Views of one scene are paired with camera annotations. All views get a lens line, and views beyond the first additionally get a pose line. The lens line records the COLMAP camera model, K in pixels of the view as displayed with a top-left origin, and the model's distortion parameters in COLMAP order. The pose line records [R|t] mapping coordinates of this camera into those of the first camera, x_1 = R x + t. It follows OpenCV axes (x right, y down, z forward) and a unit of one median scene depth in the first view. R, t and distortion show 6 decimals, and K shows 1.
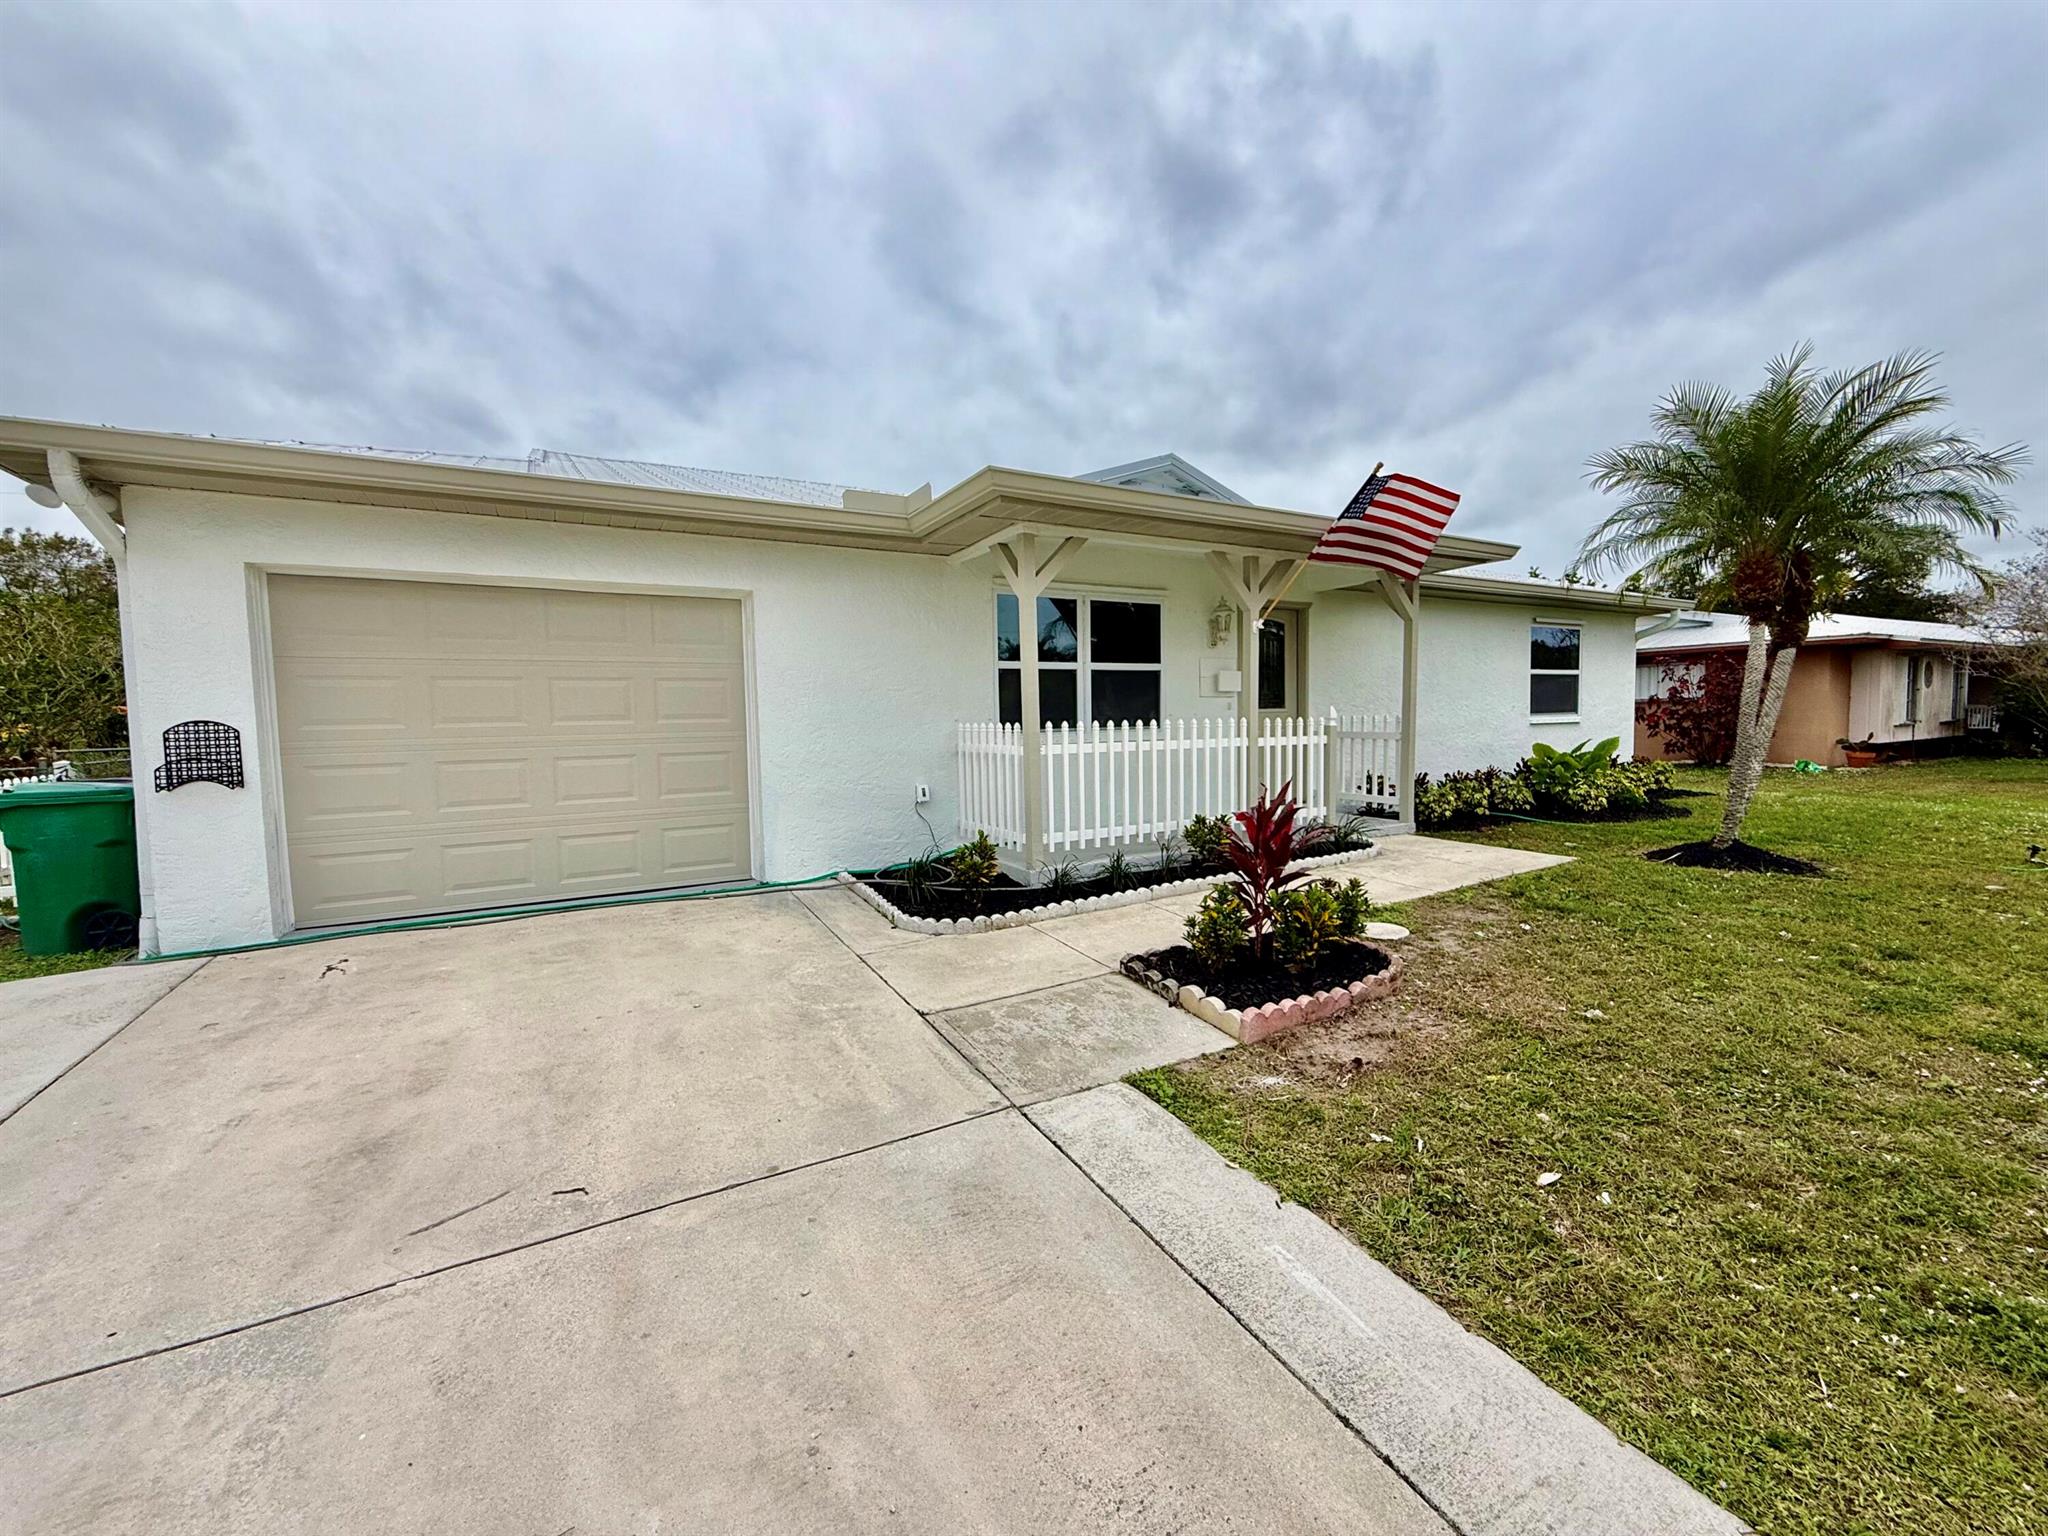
lens RADIAL K [[814.7, 0, 1025.4], [0, 814.7, 674.0], [0, 0, 1]] dist [0.000414, 0.000038]
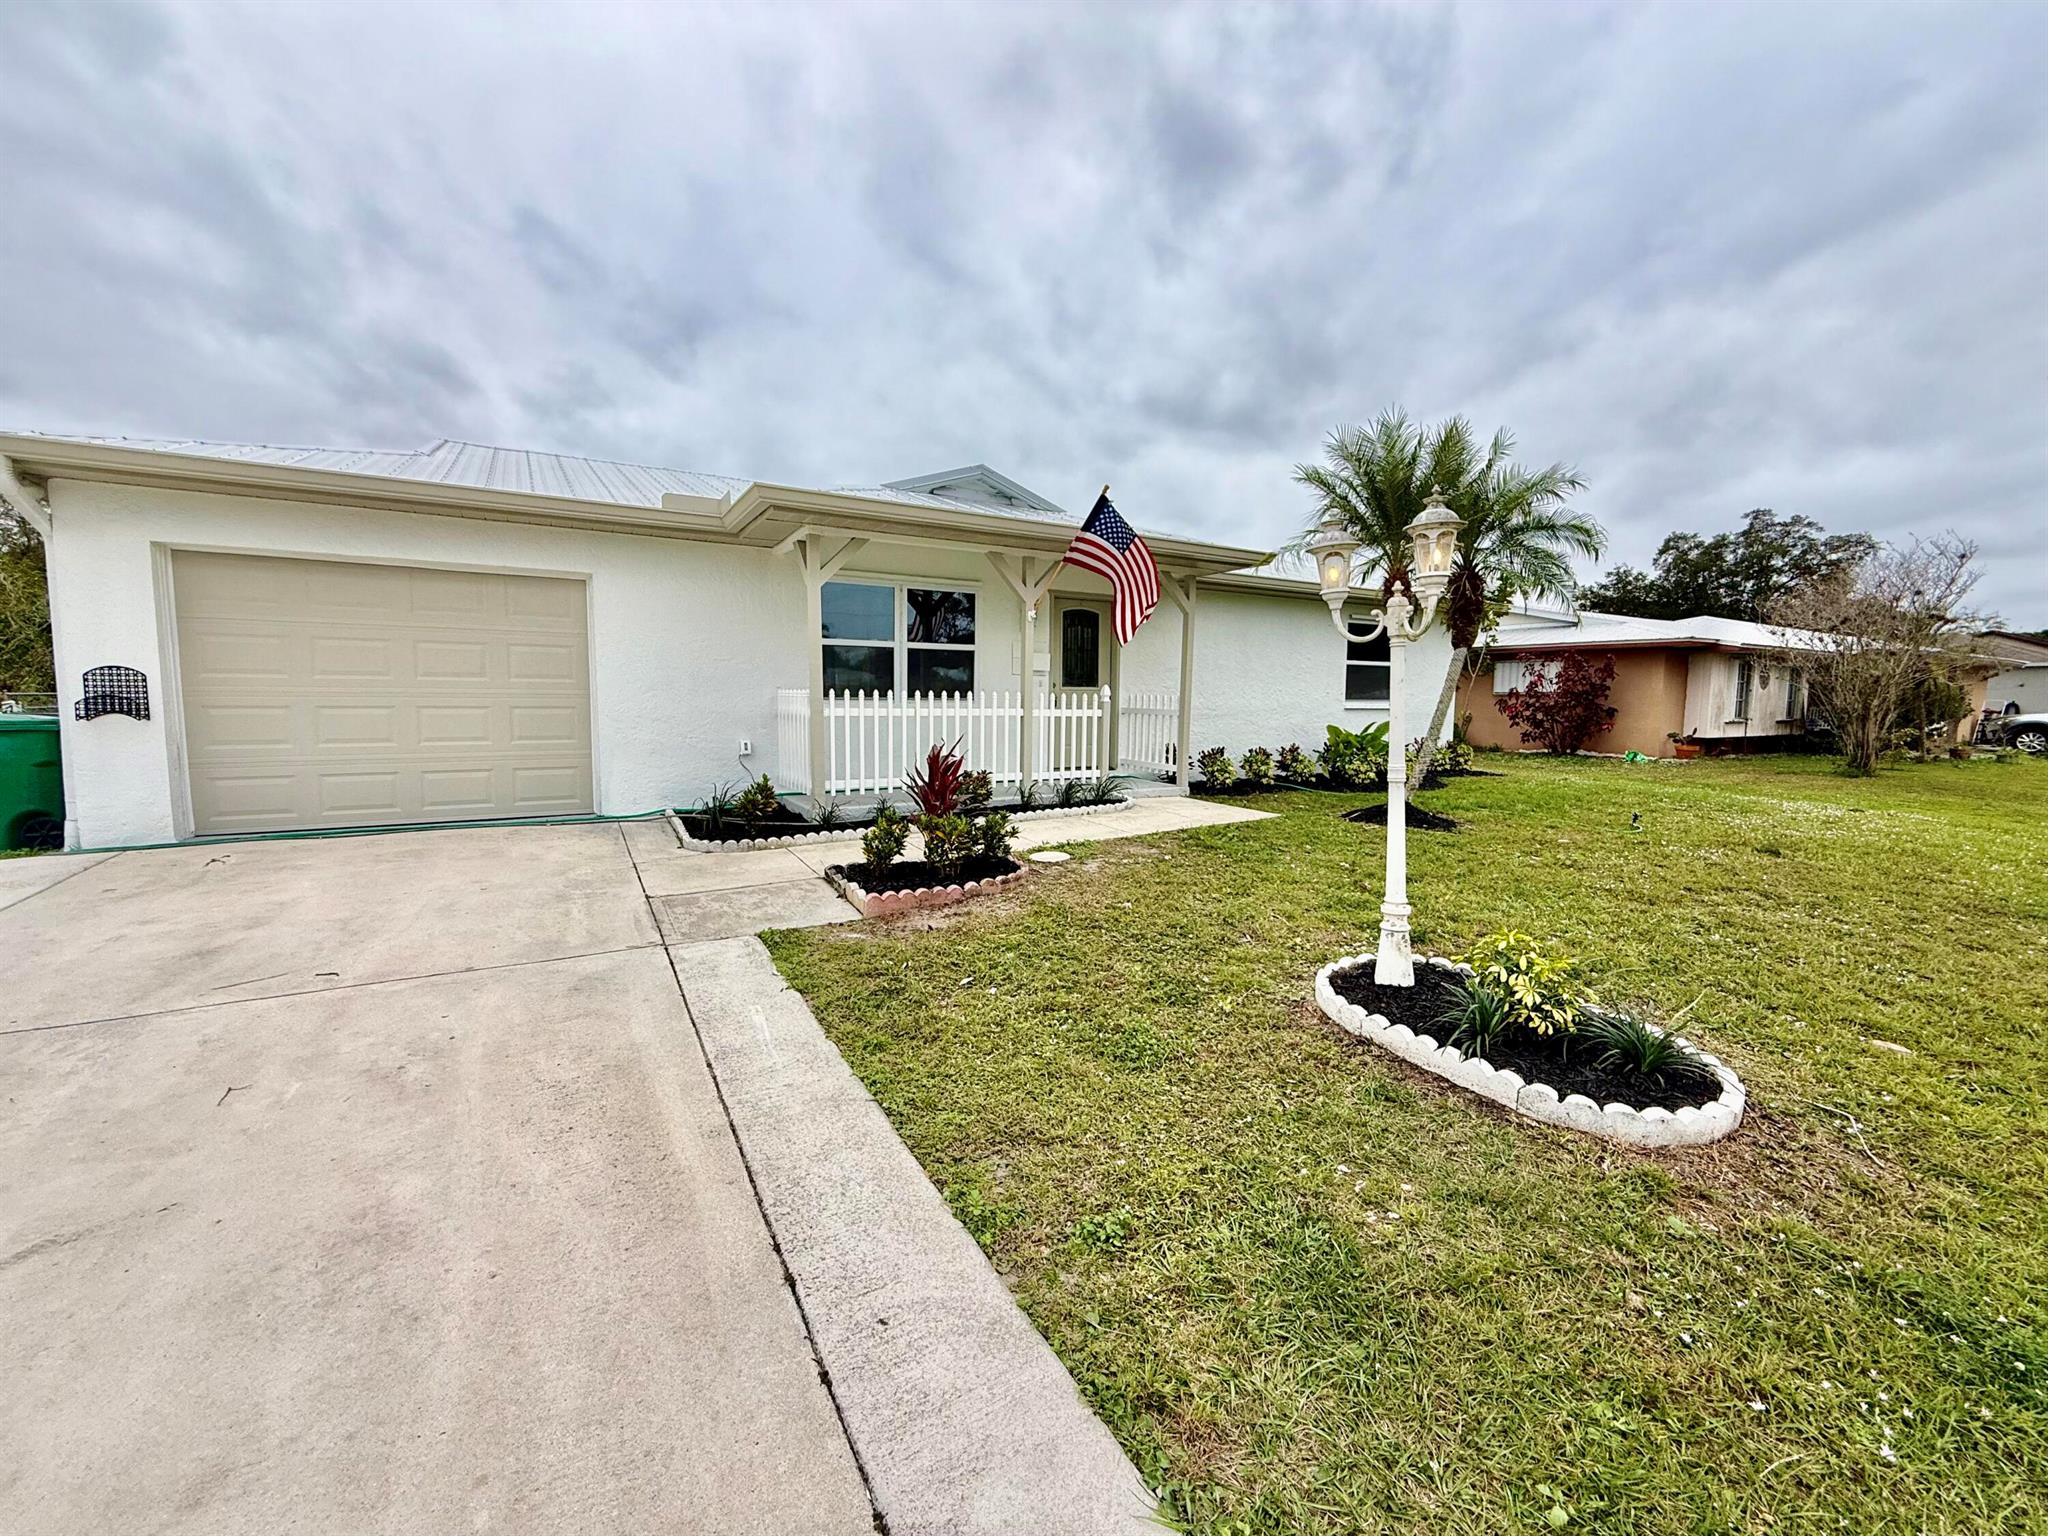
lens RADIAL K [[814.7, 0, 1025.3], [0, 814.7, 724.9], [0, 0, 1]] dist [0.000414, 0.000038]
pose [[0.999414, 0.028803, 0.018520, 0.144908], [-0.030329, 0.995637, 0.088242, -0.001883], [-0.015898, -0.088752, 0.995927, -0.103486]]
